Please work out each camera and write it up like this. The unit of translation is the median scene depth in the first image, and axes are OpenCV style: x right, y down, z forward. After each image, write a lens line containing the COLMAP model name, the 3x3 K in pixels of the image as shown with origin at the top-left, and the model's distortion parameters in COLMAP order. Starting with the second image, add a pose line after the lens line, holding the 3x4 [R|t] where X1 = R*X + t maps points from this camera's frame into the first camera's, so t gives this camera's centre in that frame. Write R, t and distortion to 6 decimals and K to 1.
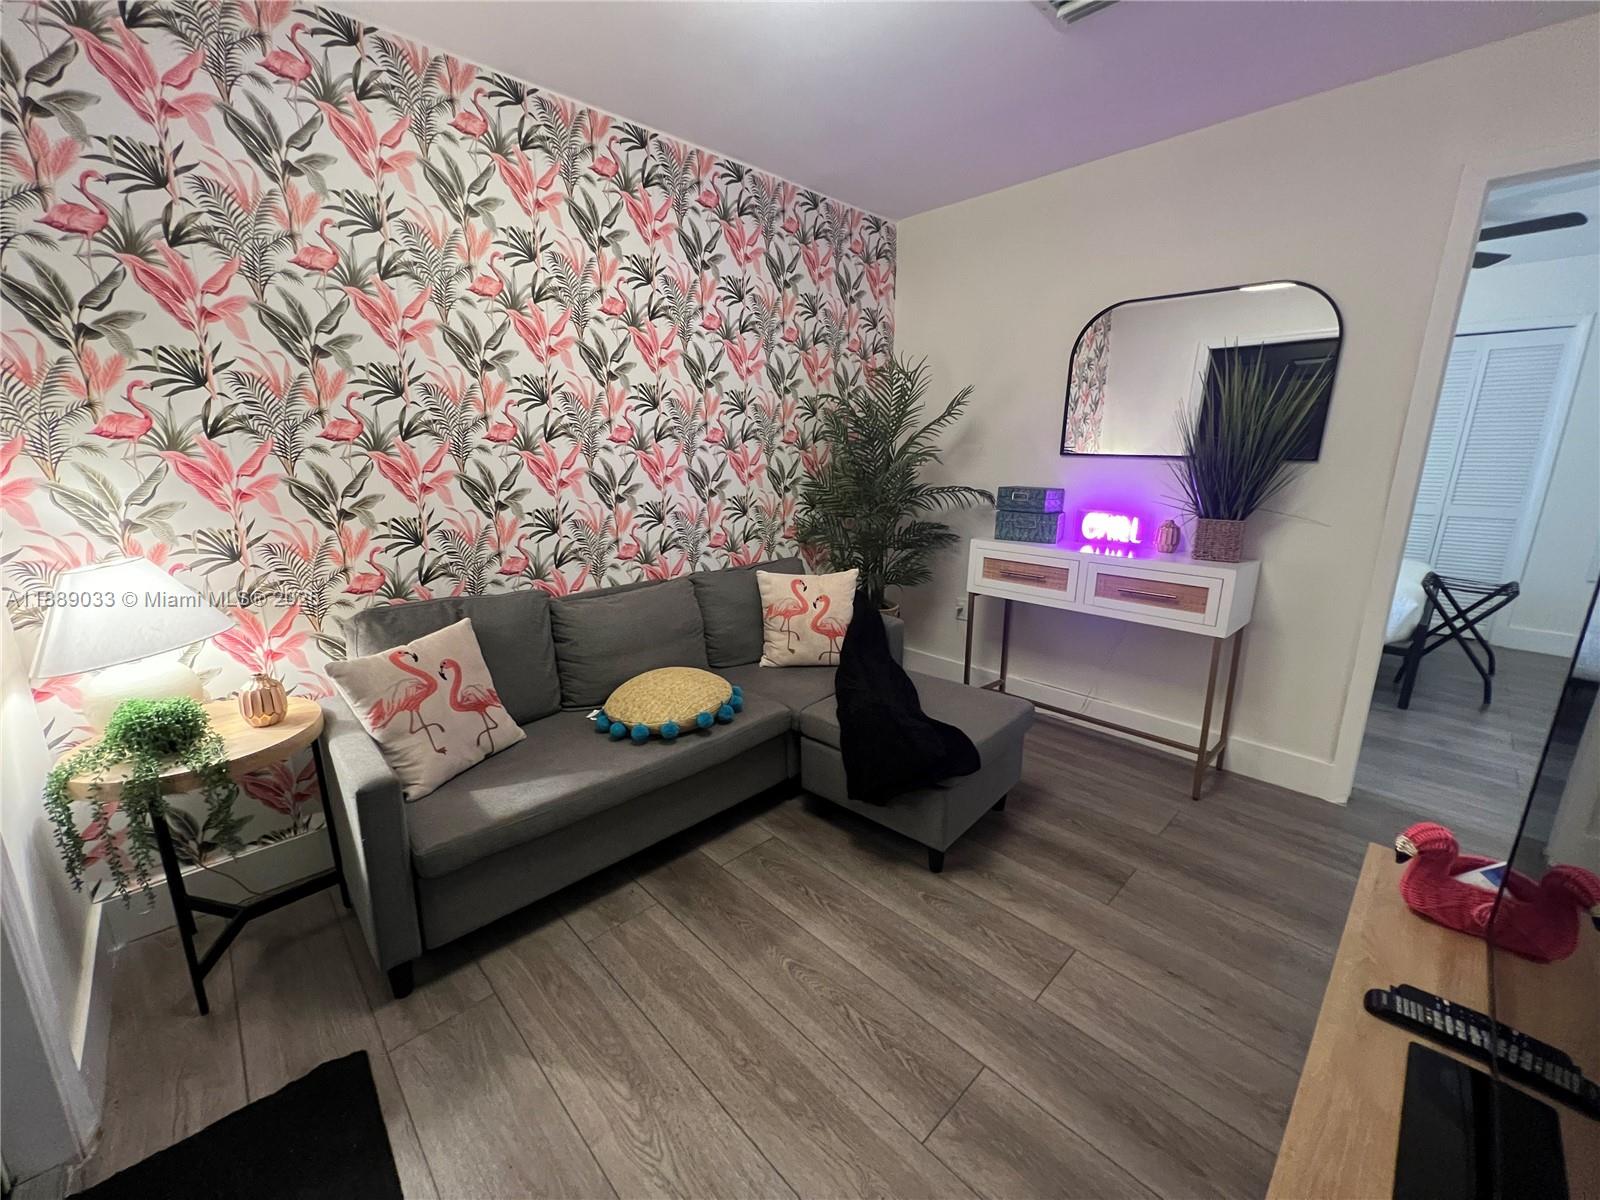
lens RADIAL K [[640.4, 0, 800.0], [0, 640.4, 600.0], [0, 0, 1]] dist [0.000970, 0.000087]
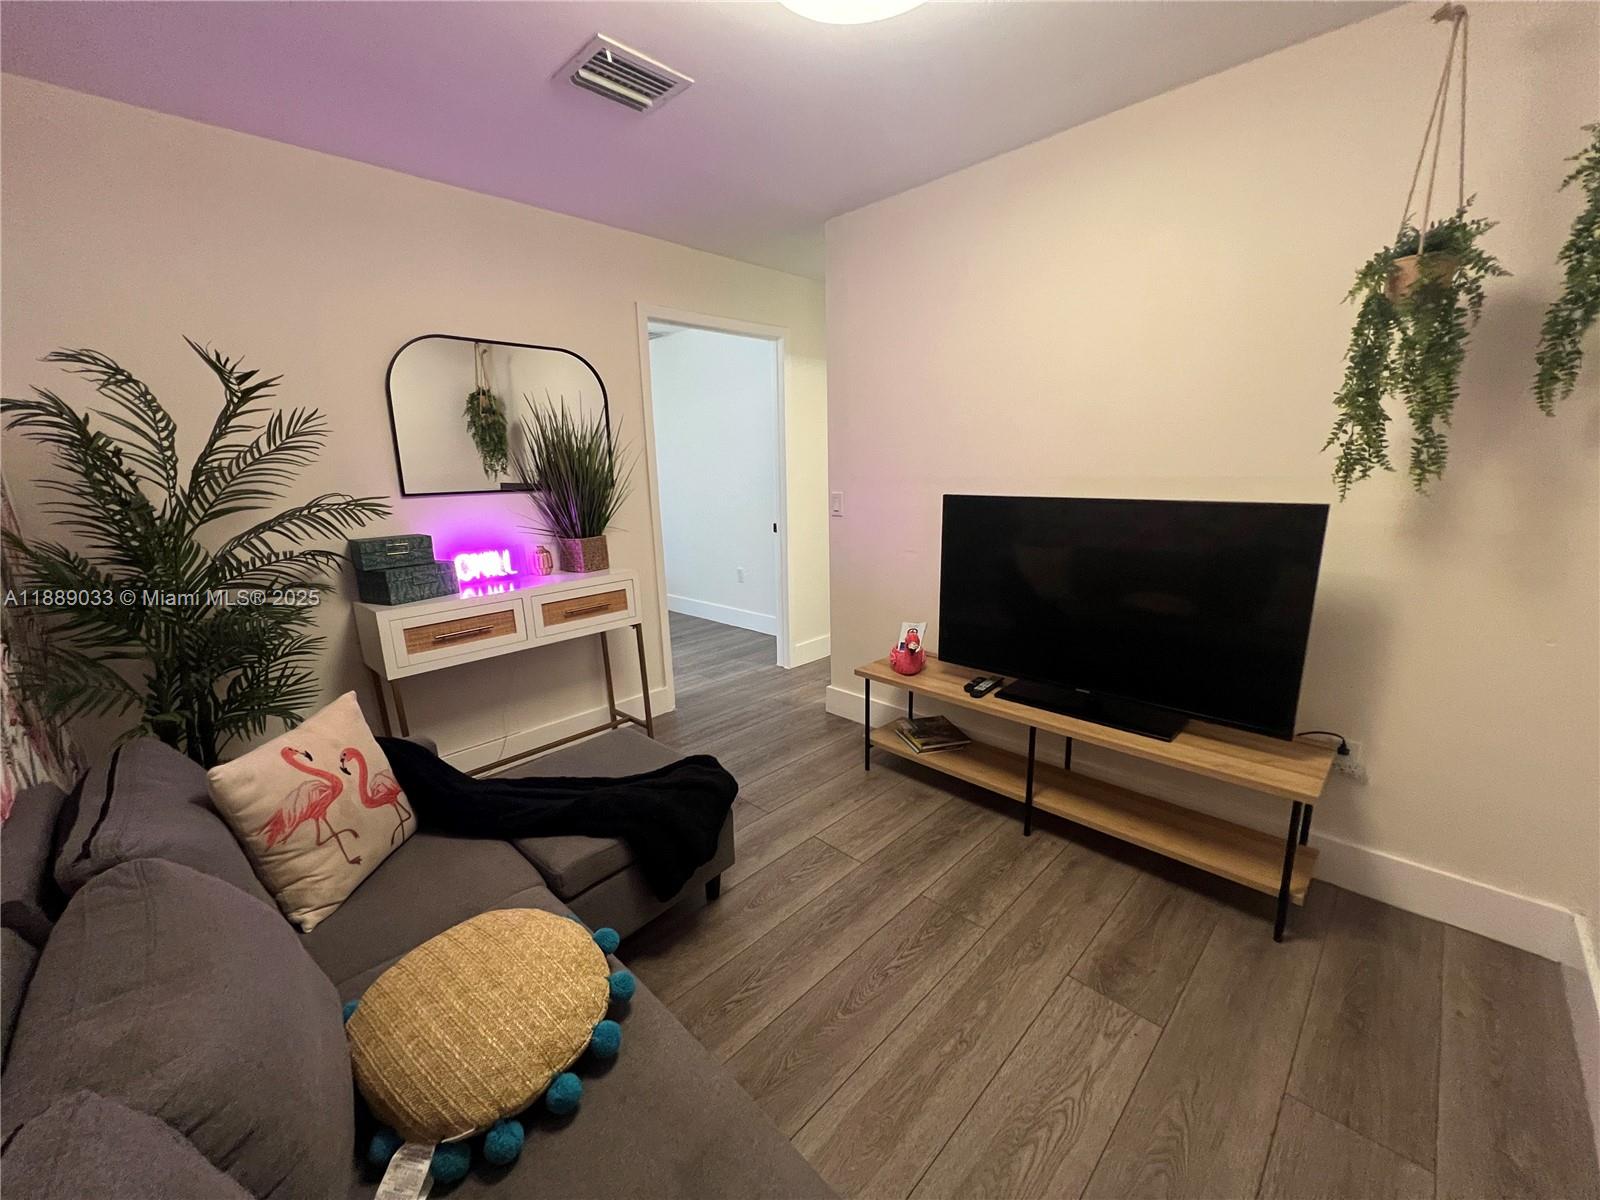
lens RADIAL K [[640.4, 0, 800.0], [0, 640.4, 600.0], [0, 0, 1]] dist [0.000970, 0.000087]
pose [[-0.018770, -0.215436, 0.976338, -0.688282], [0.271623, 0.938685, 0.212349, -0.197411], [-0.962221, 0.269181, 0.040898, 0.722302]]
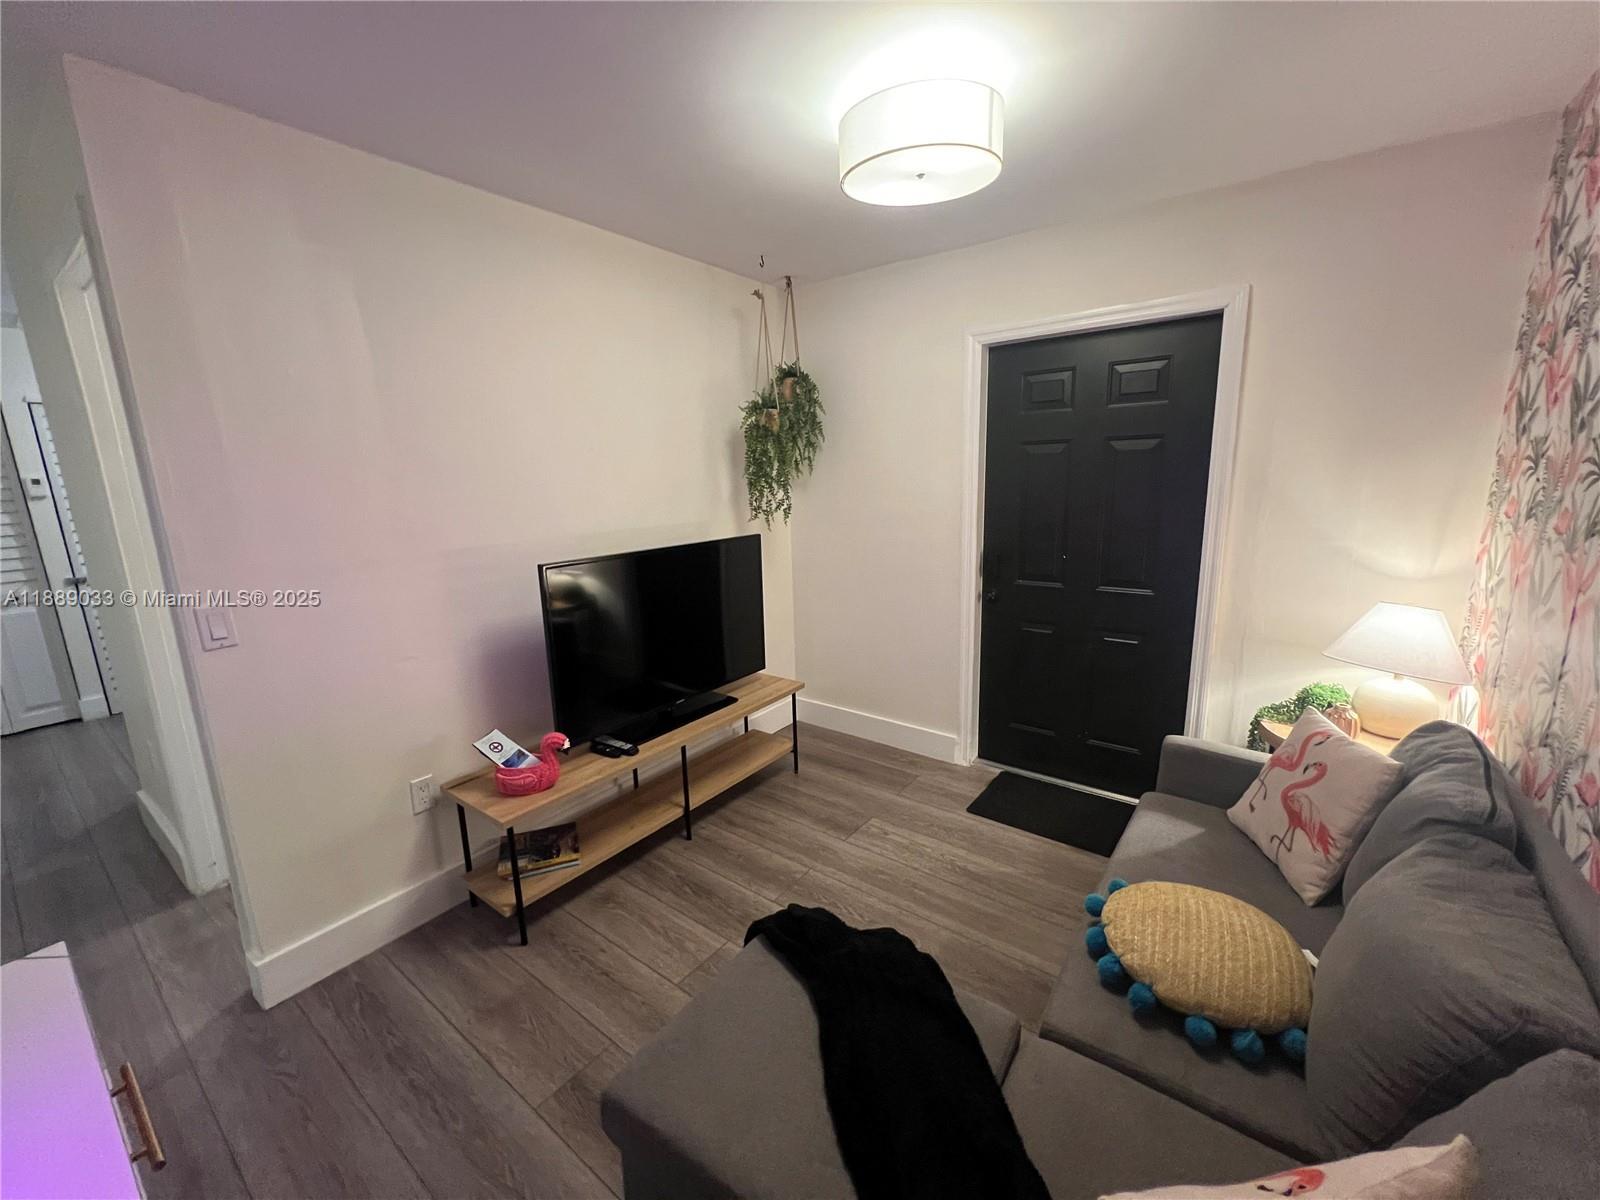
lens RADIAL K [[640.4, 0, 800.0], [0, 640.4, 600.0], [0, 0, 1]] dist [0.000970, 0.000087]
pose [[-0.987829, 0.055254, -0.145400, 0.290561], [-0.014307, 0.898540, 0.438658, -0.476380], [0.154885, 0.435399, -0.886813, 1.493555]]
